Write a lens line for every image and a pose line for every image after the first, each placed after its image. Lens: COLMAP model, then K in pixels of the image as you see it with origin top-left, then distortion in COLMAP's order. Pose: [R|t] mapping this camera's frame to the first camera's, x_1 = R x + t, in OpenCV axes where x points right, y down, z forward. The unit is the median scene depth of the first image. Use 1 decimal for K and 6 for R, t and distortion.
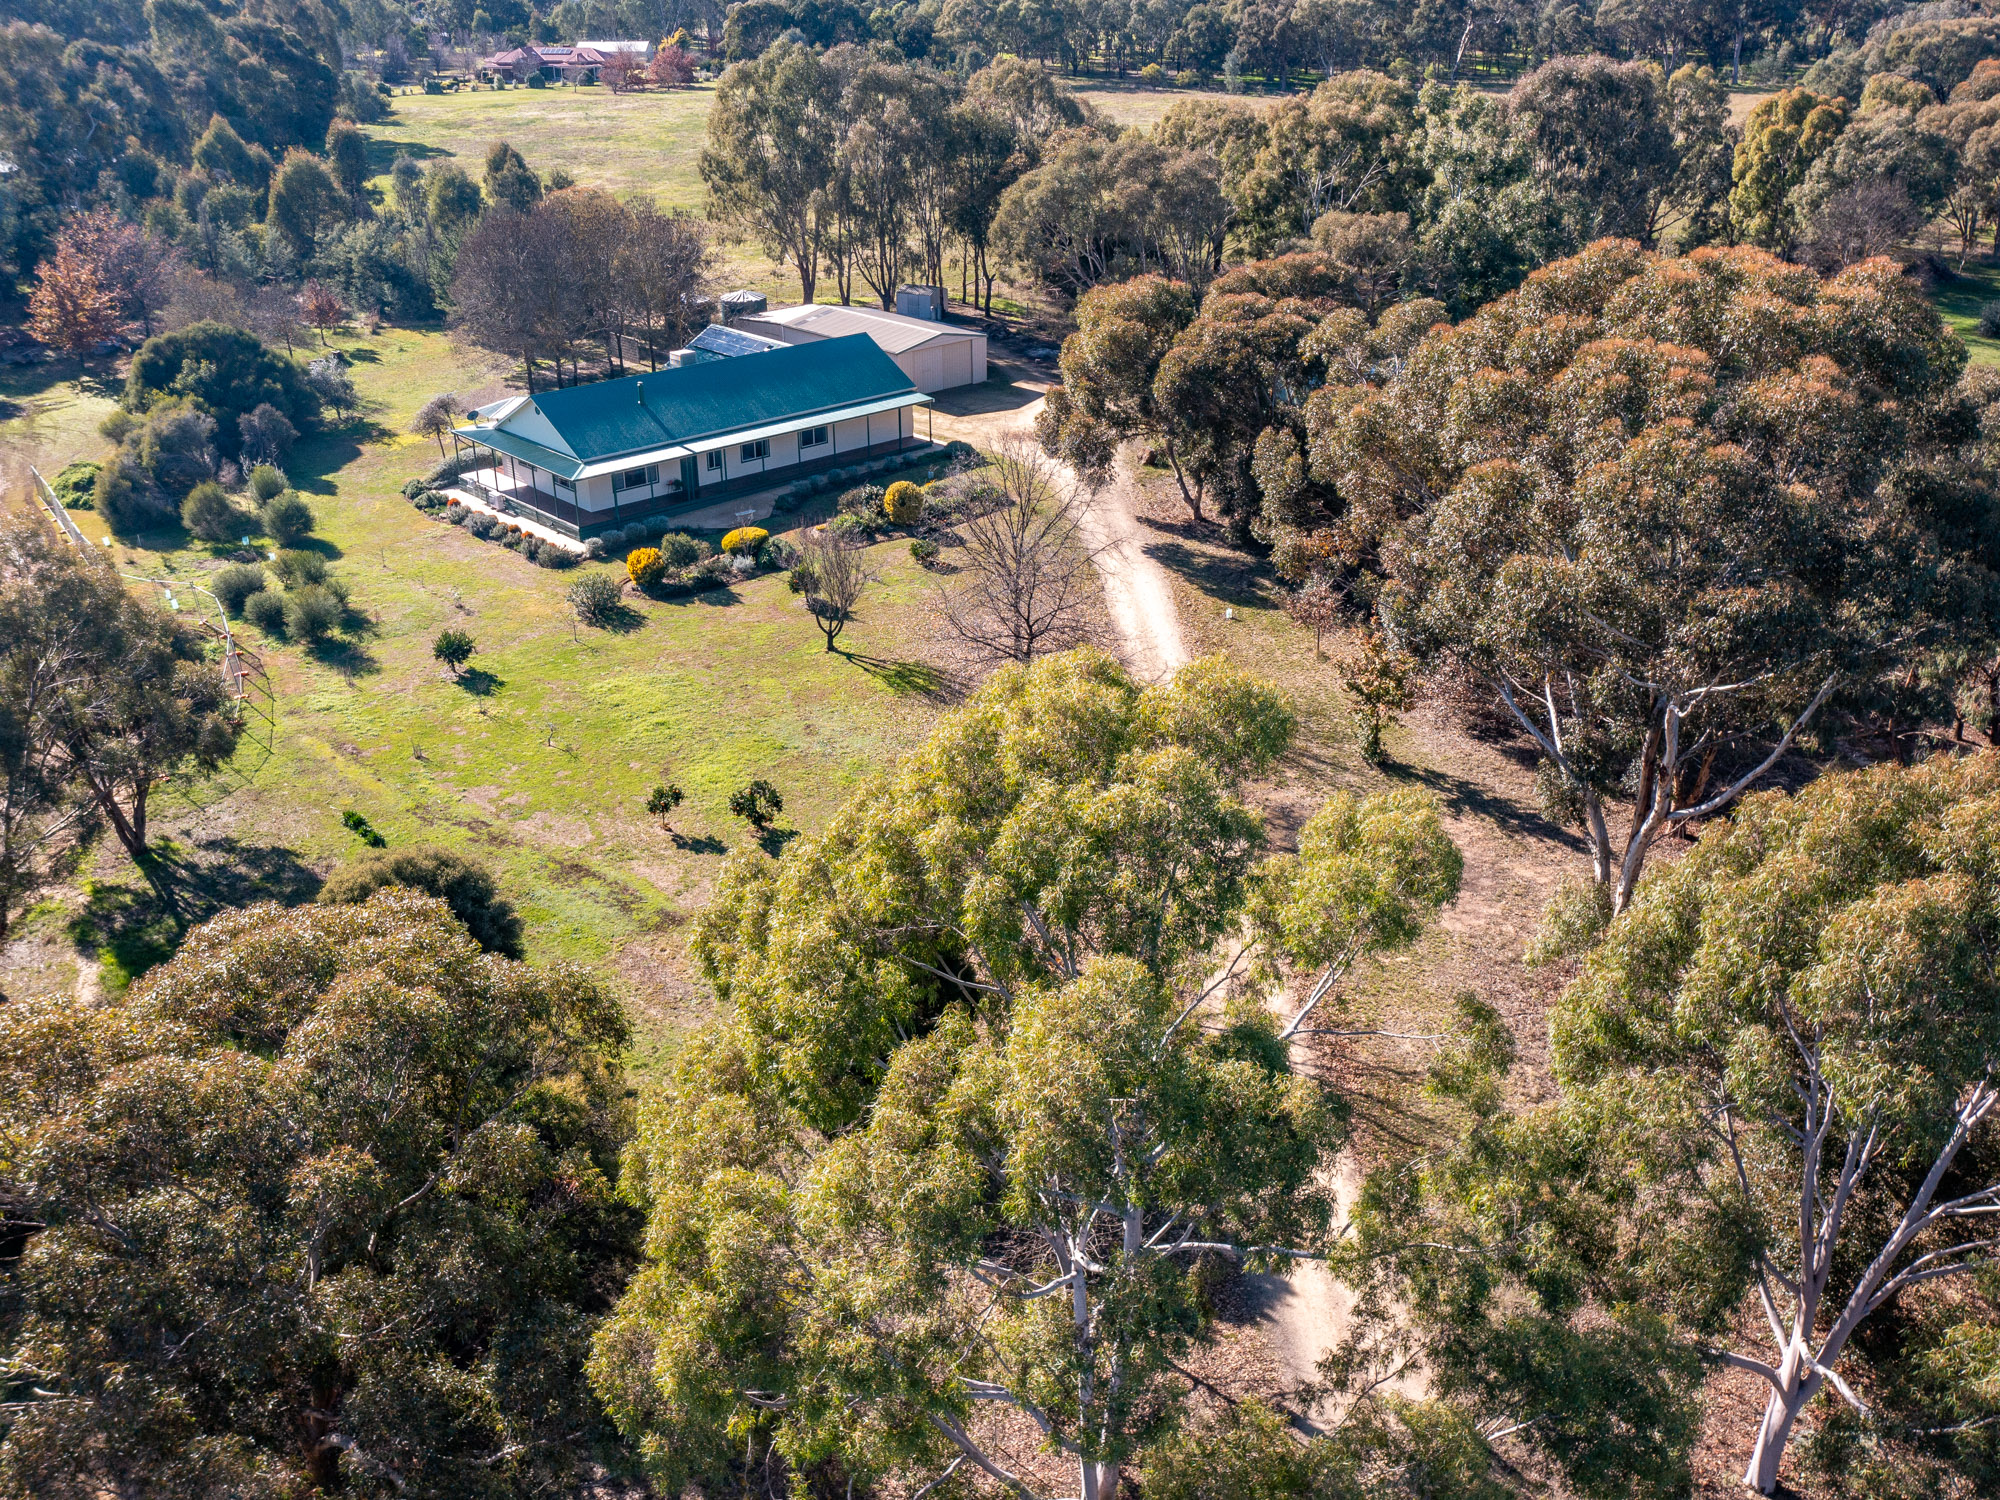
lens RADIAL K [[1729.4, 0, 1000.0], [0, 1729.4, 750.0], [0, 0, 1]] dist [-0.018302, 0.003075]
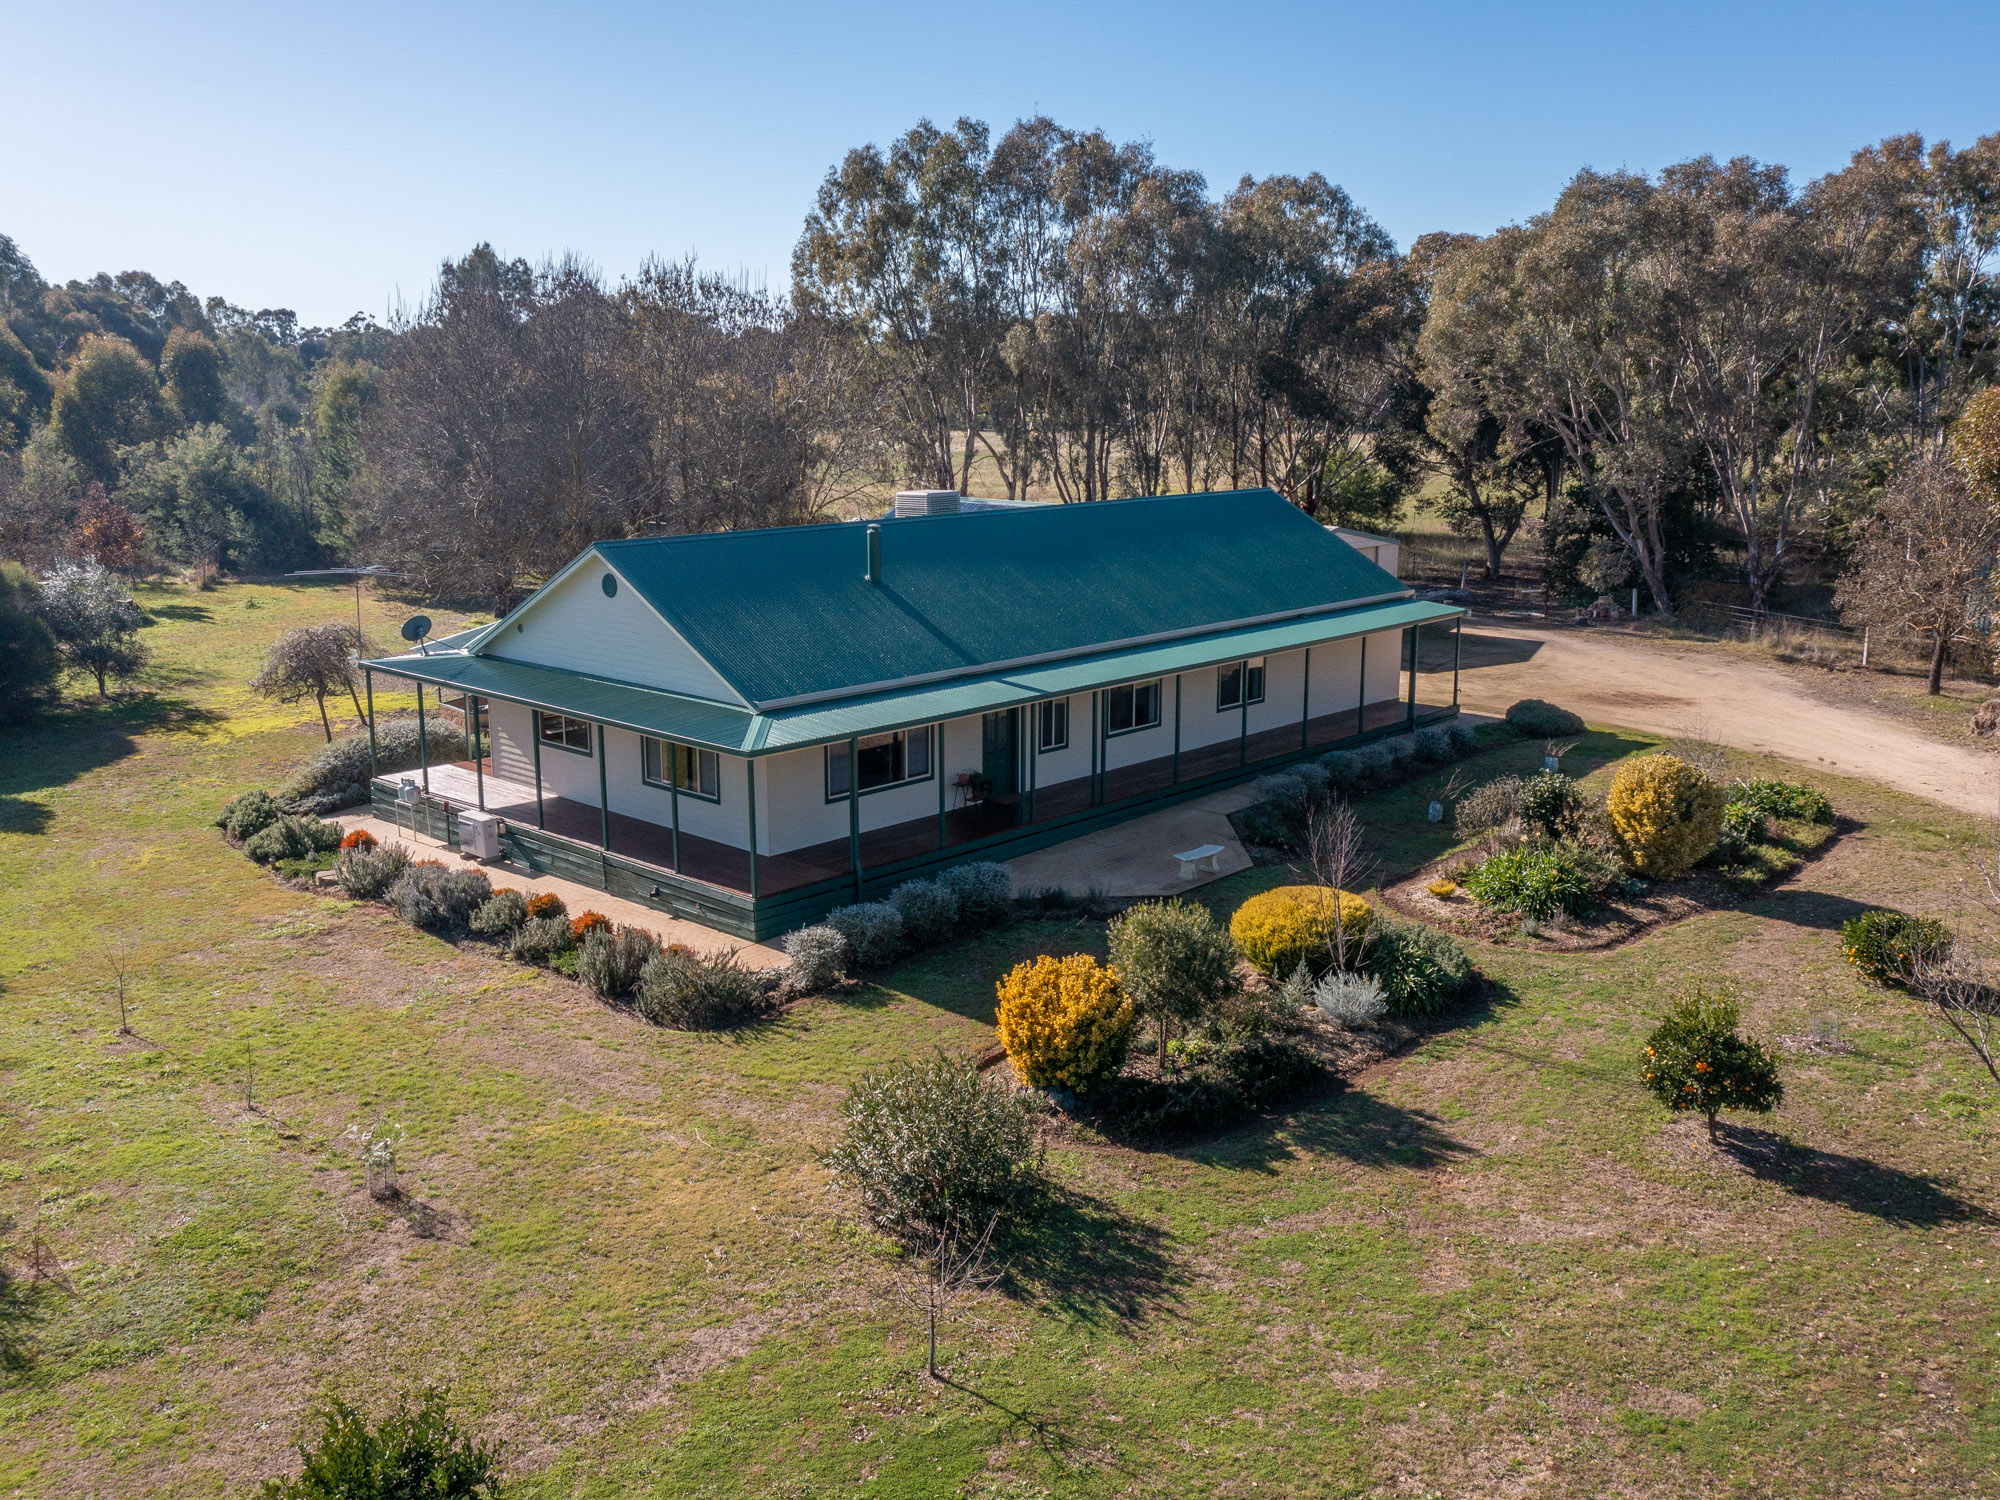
lens RADIAL K [[1729.4, 0, 1000.0], [0, 1729.4, 750.0], [0, 0, 1]] dist [-0.018302, 0.003075]
pose [[0.996904, -0.011422, 0.077793, -0.215888], [0.028786, 0.973722, -0.225914, -0.078215], [-0.073168, 0.227454, 0.971036, 0.650450]]
